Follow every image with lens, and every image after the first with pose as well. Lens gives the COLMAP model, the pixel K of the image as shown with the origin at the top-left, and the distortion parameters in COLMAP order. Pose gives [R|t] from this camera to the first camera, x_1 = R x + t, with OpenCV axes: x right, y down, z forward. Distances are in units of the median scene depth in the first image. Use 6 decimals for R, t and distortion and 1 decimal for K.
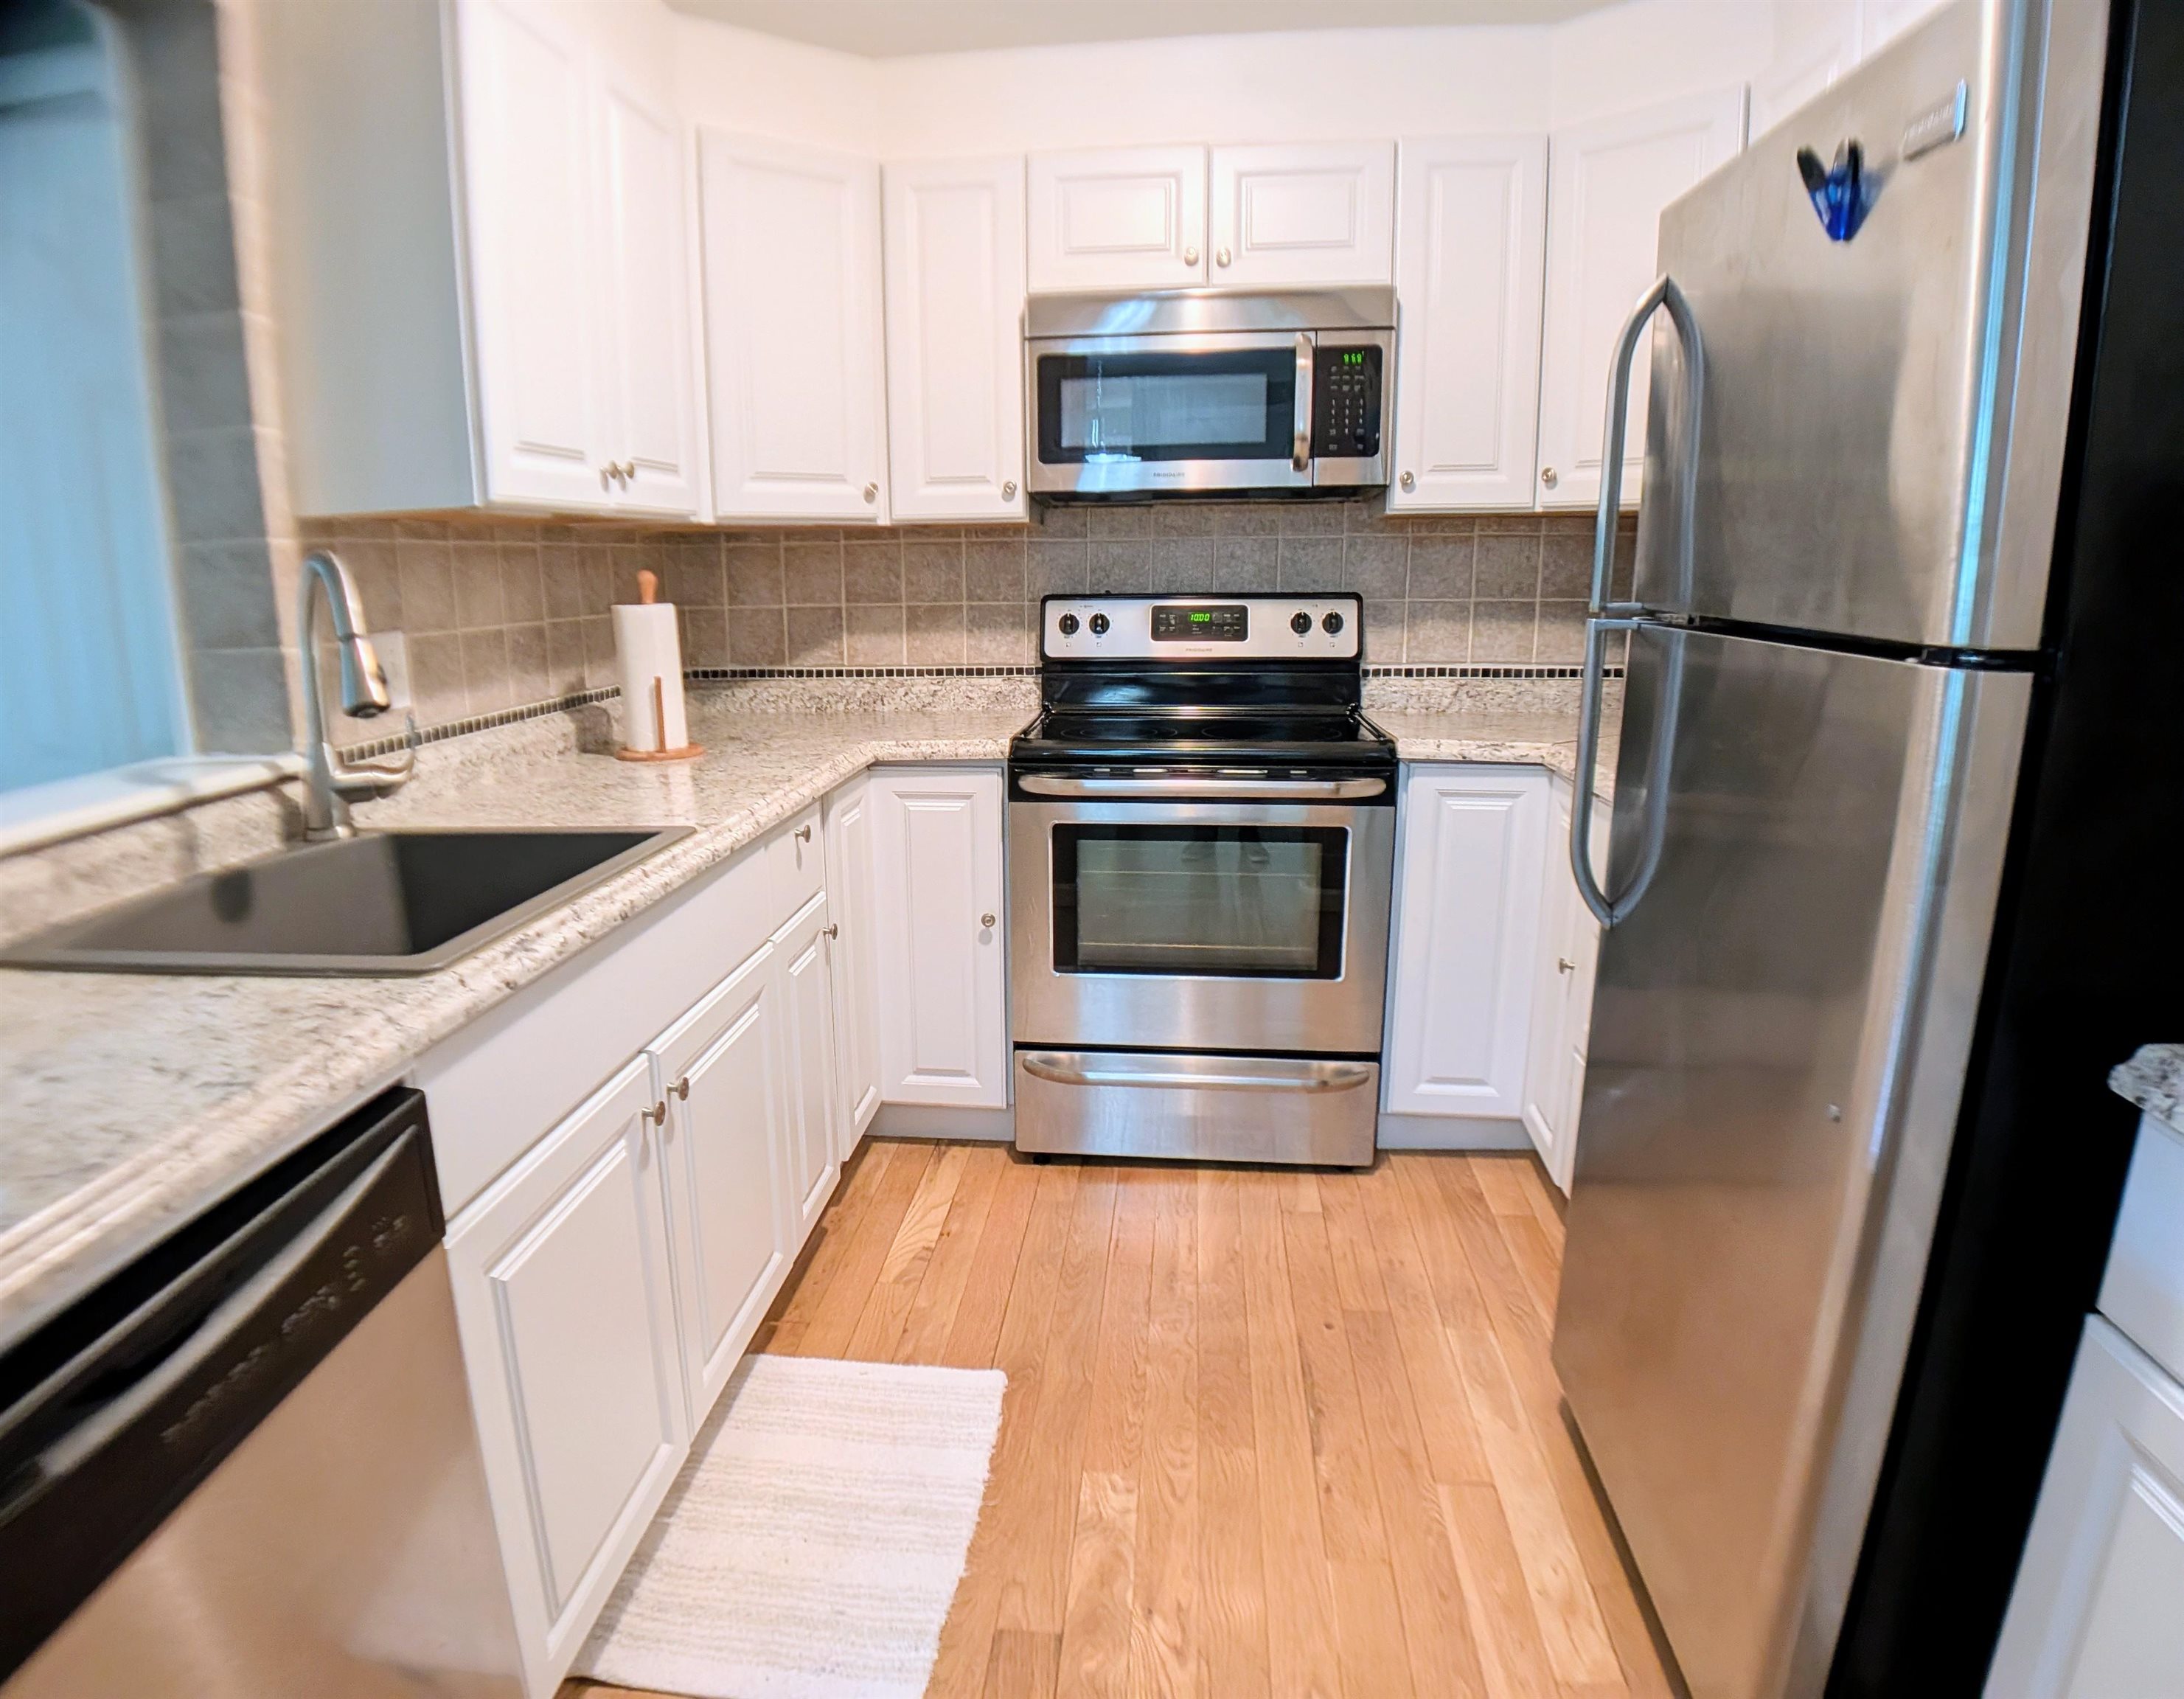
lens RADIAL K [[1337.5, 0, 1092.0], [0, 1337.5, 849.5], [0, 0, 1]] dist [-0.003492, -0.001336]
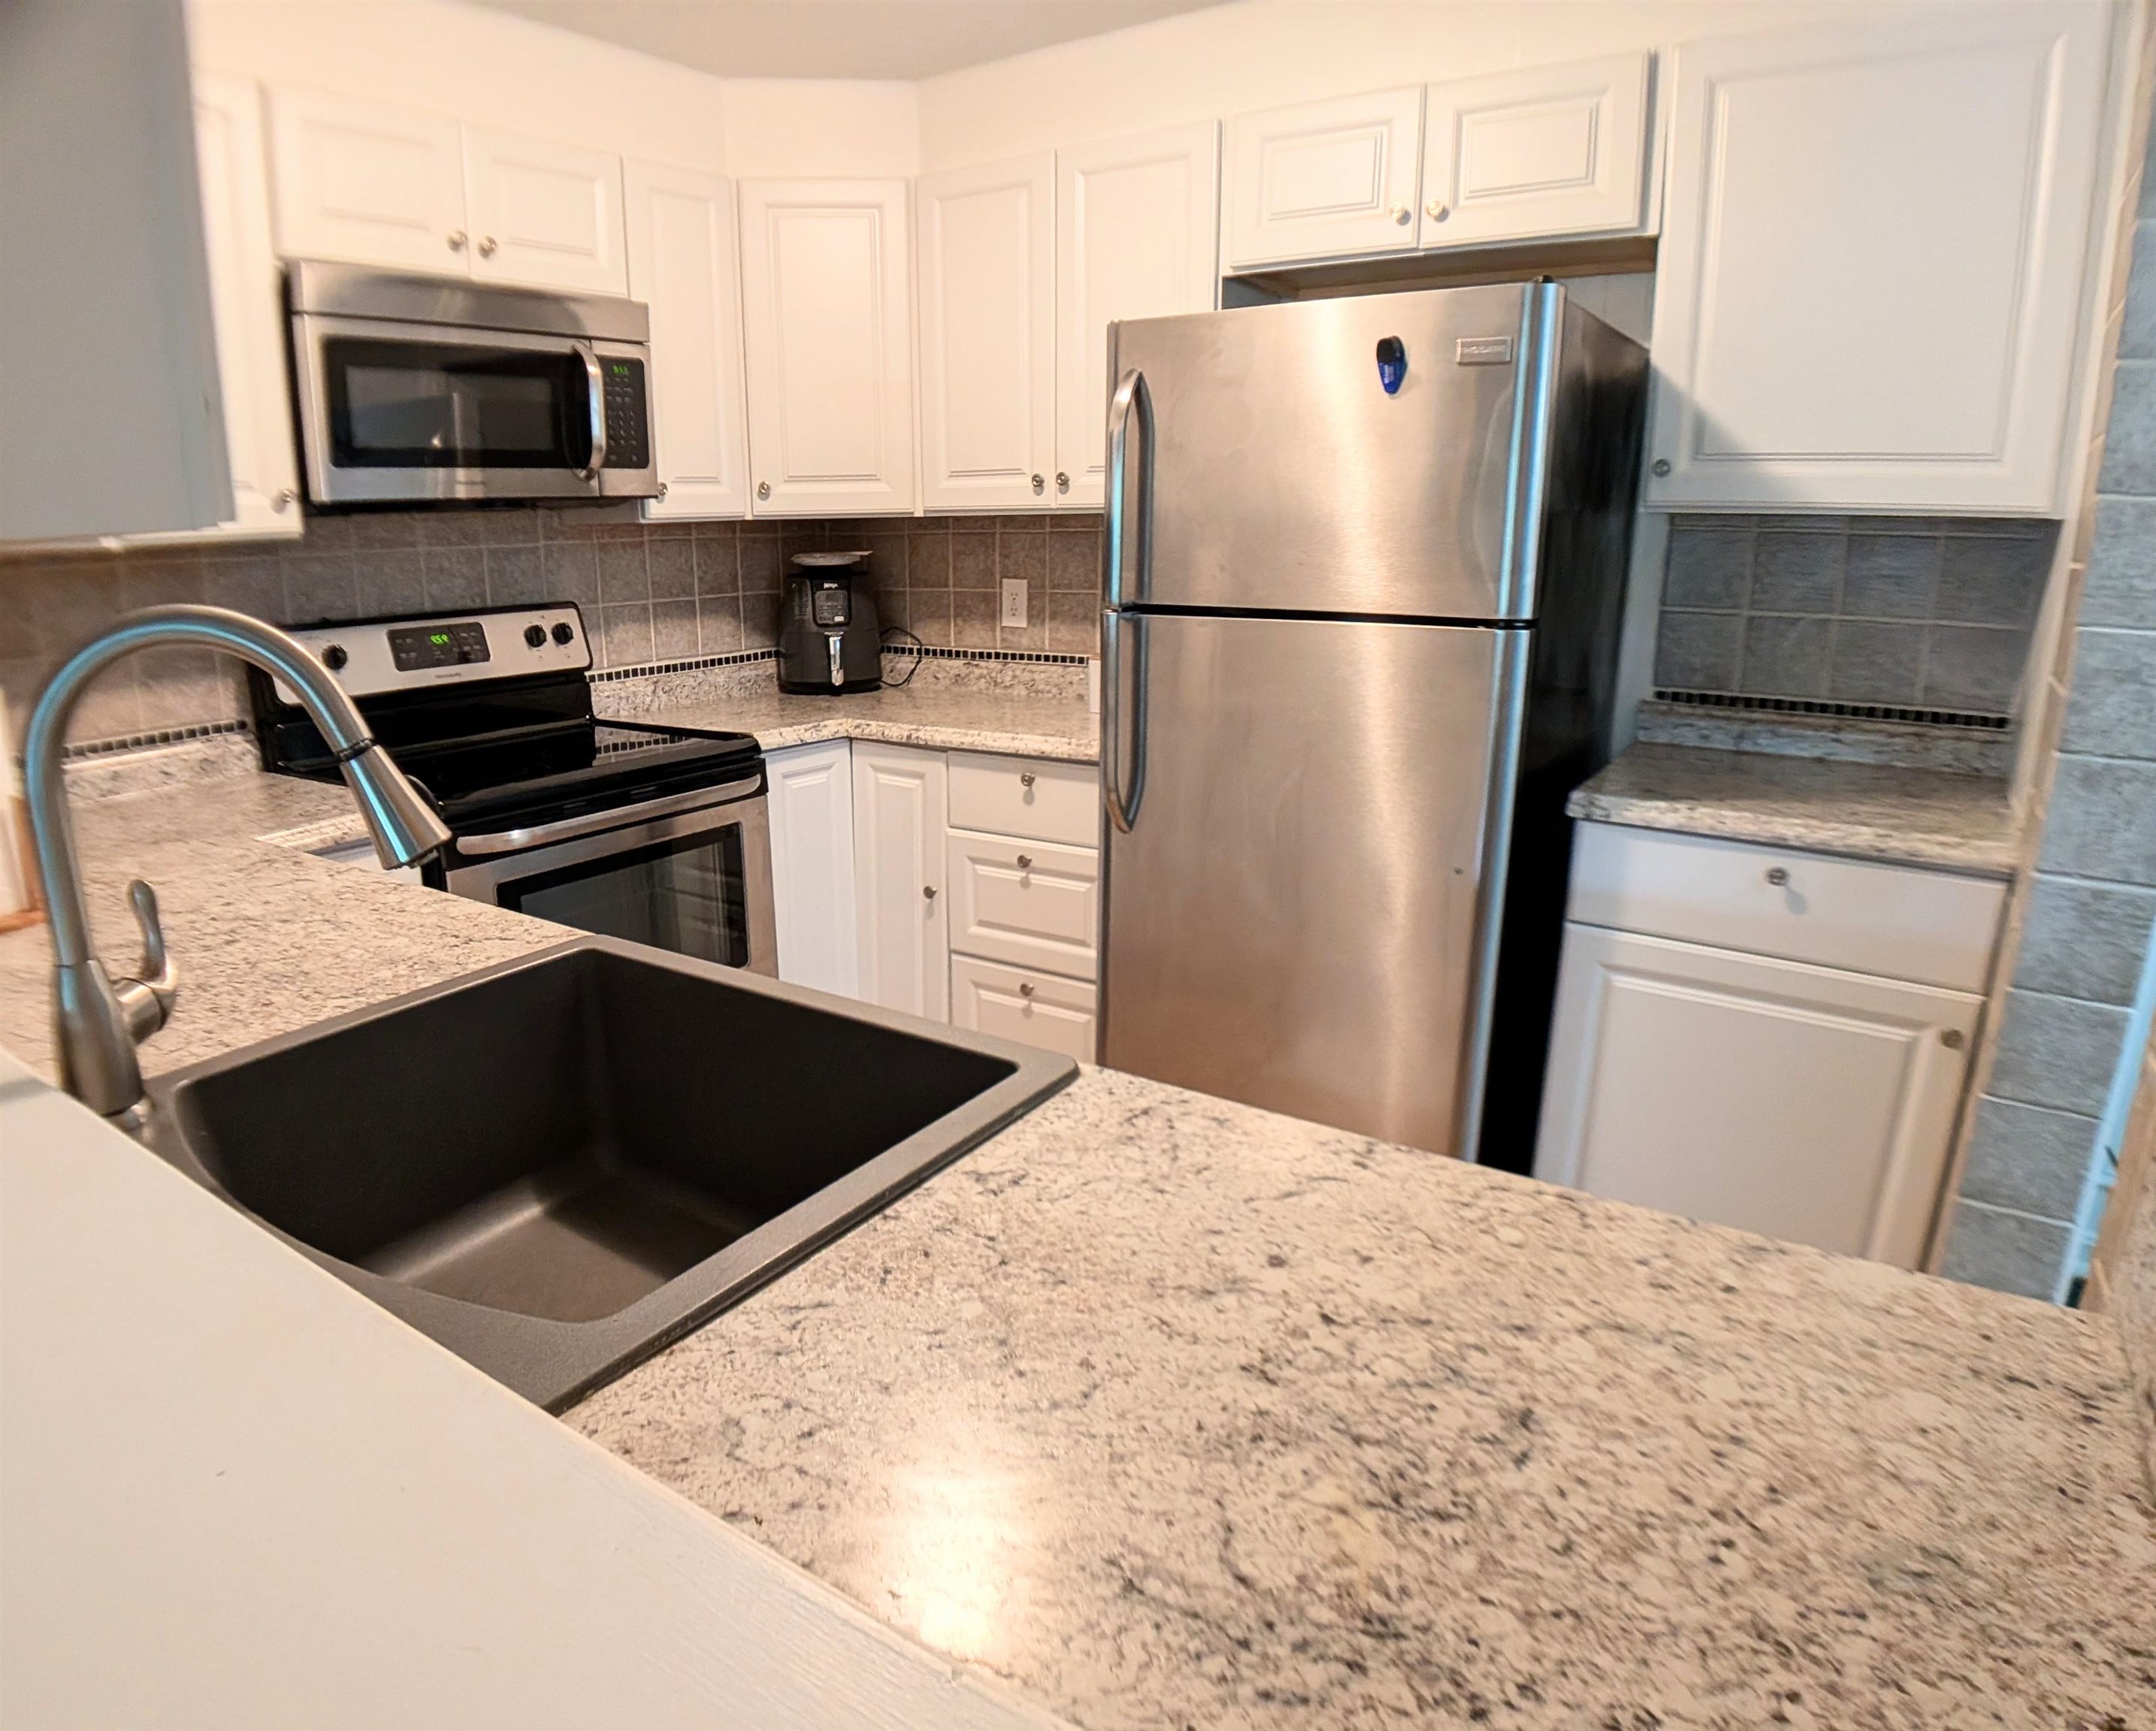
lens RADIAL K [[1295.2, 0, 1078.0], [0, 1295.2, 865.5], [0, 0, 1]] dist [-0.000615, -0.000739]
pose [[0.494406, -0.231854, 0.837739, -0.462776], [0.201602, 0.968076, 0.148947, -0.069981], [-0.845529, 0.095249, 0.525365, 0.198601]]
